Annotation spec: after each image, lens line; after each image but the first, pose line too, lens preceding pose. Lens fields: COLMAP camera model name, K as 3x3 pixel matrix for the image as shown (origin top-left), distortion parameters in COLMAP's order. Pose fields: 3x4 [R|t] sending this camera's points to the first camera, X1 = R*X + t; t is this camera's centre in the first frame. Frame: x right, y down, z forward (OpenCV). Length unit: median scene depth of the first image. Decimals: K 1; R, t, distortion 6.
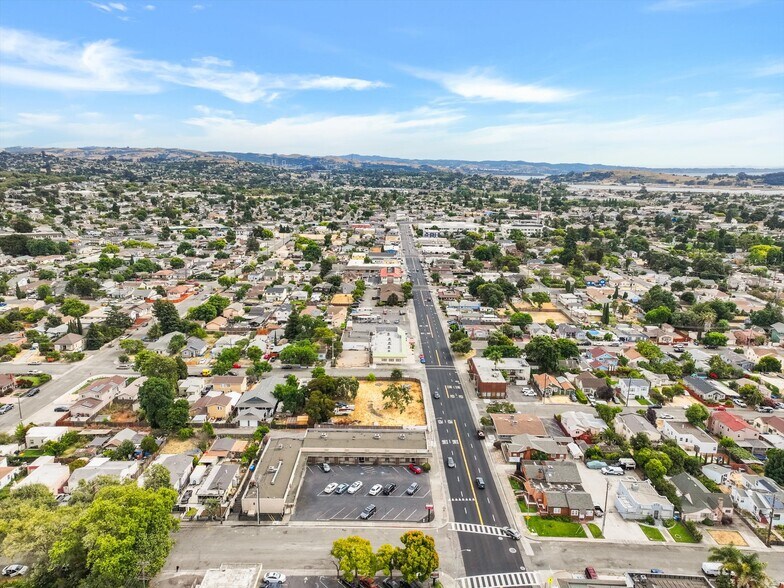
lens RADIAL K [[545.8, 0, 396.1], [0, 545.8, 275.0], [0, 0, 1]] dist [0.068172, -0.000611]
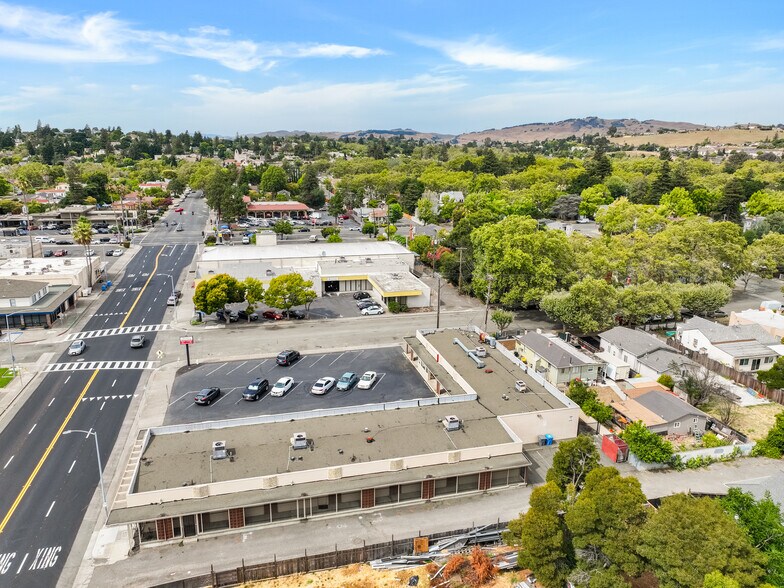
lens RADIAL K [[549.7, 0, 392.0], [0, 549.7, 294.0], [0, 0, 1]] dist [0.006226, 0.004662]
pose [[-0.968081, 0.030969, -0.248716, -0.004703], [-0.081822, 0.898920, 0.430404, 0.036232], [0.236905, 0.437016, -0.867694, 0.669821]]
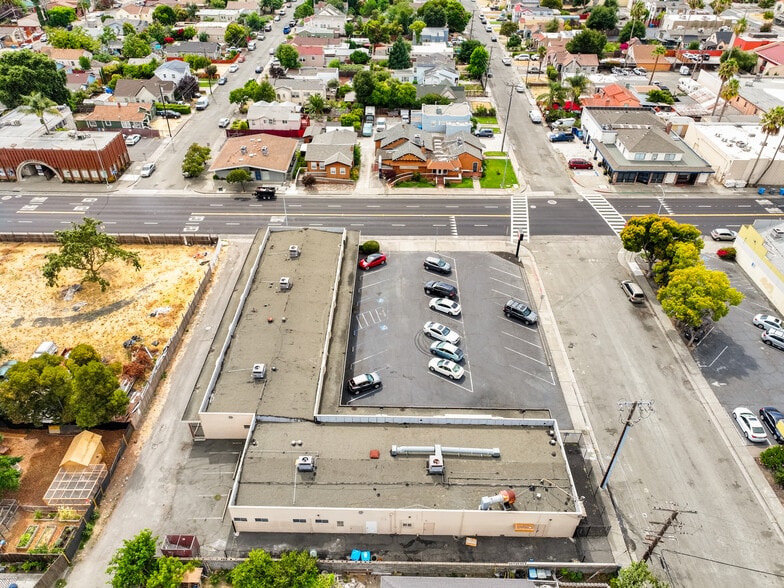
lens RADIAL K [[550.6, 0, 396.1], [0, 550.6, 294.6], [0, 0, 1]] dist [-0.004701, 0.013138]
pose [[0.012247, -0.626381, 0.779421, -0.202288], [0.178339, 0.768350, 0.614682, 0.024993], [-0.983893, 0.131474, 0.121118, 0.457314]]
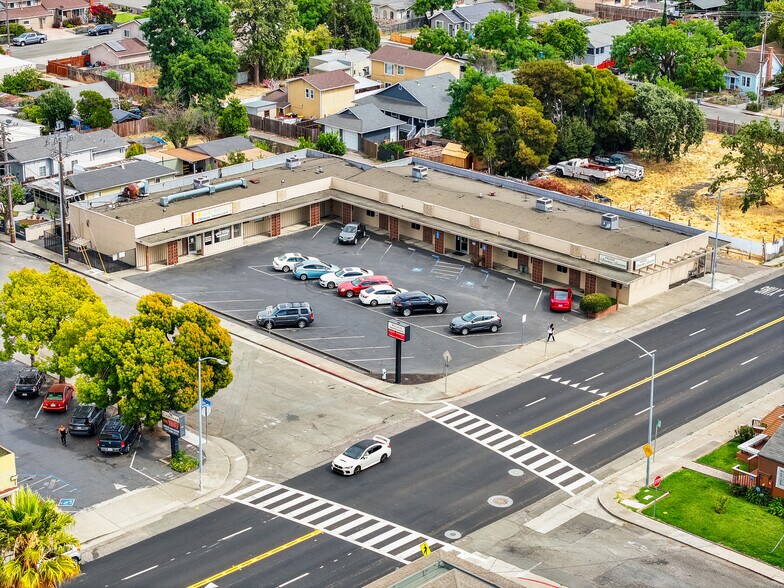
lens RADIAL K [[1575.1, 0, 392.0], [0, 1575.1, 294.0], [0, 0, 1]] dist [-0.109392, -0.174086]
pose [[0.710782, 0.219441, -0.668308, 0.270226], [-0.131346, 0.974788, 0.180381, 0.103041], [0.691041, -0.040432, 0.721684, 0.158237]]
